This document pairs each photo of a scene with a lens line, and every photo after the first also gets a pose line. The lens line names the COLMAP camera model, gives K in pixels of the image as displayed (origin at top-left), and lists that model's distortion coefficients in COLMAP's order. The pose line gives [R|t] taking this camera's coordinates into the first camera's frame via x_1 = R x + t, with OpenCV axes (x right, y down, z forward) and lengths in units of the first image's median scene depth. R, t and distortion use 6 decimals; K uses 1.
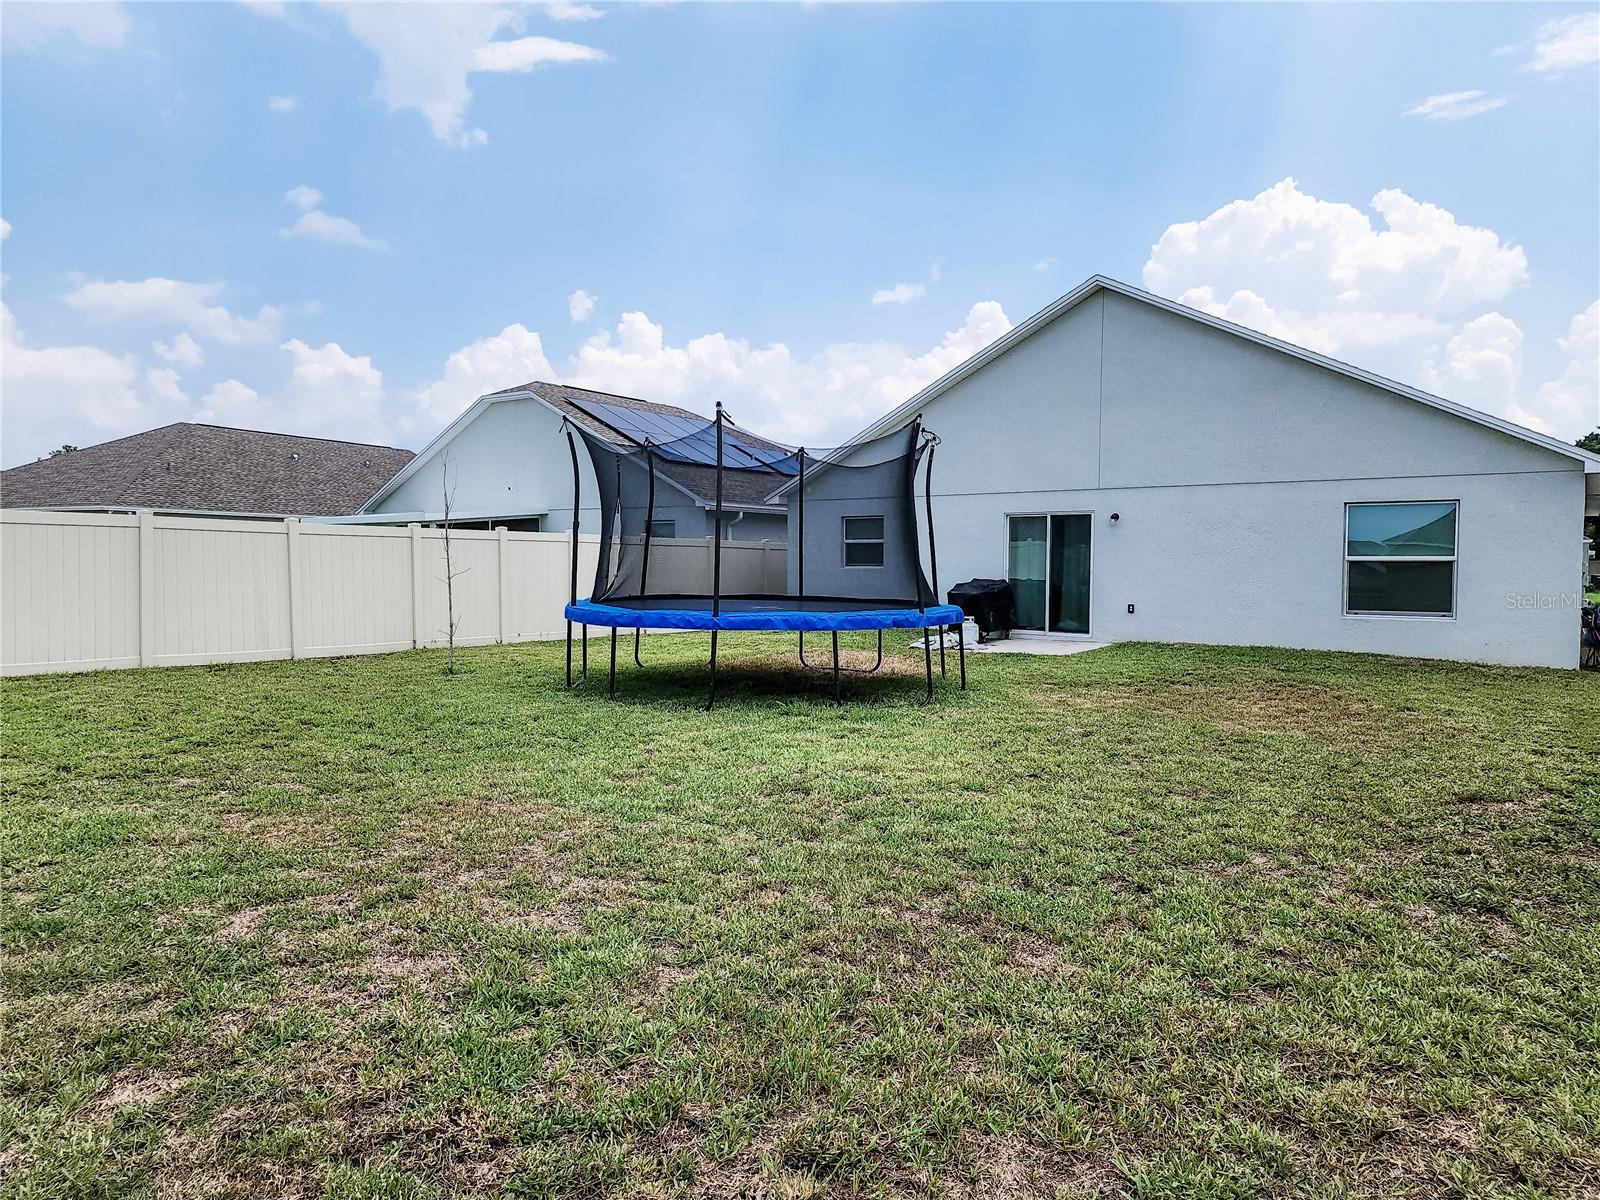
lens RADIAL K [[1062.8, 0, 800.0], [0, 1062.8, 600.0], [0, 0, 1]] dist [0.160541, -0.128406]
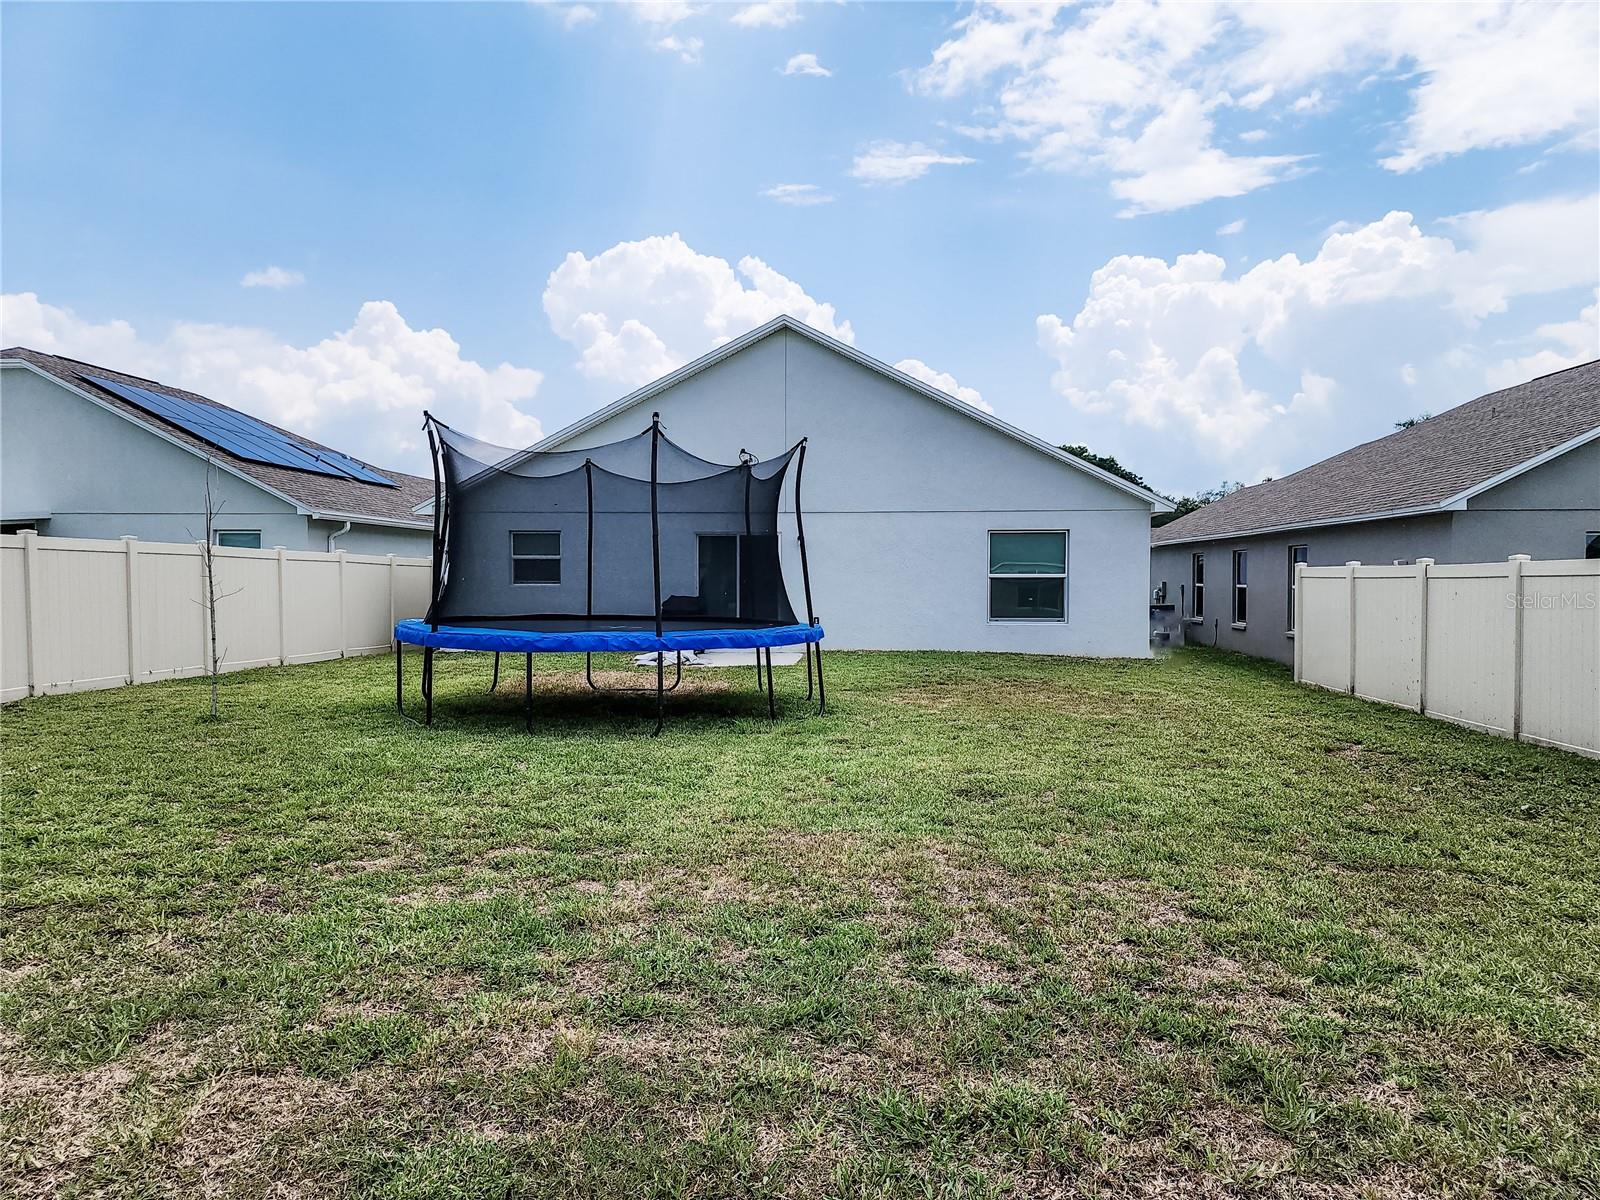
lens RADIAL K [[1089.8, 0, 800.0], [0, 1089.8, 600.0], [0, 0, 1]] dist [0.038341, -0.004463]
pose [[0.862567, -0.013637, 0.505759, -0.294513], [0.021579, 0.999719, -0.009846, -0.003290], [-0.505482, 0.019407, 0.862619, 0.061539]]
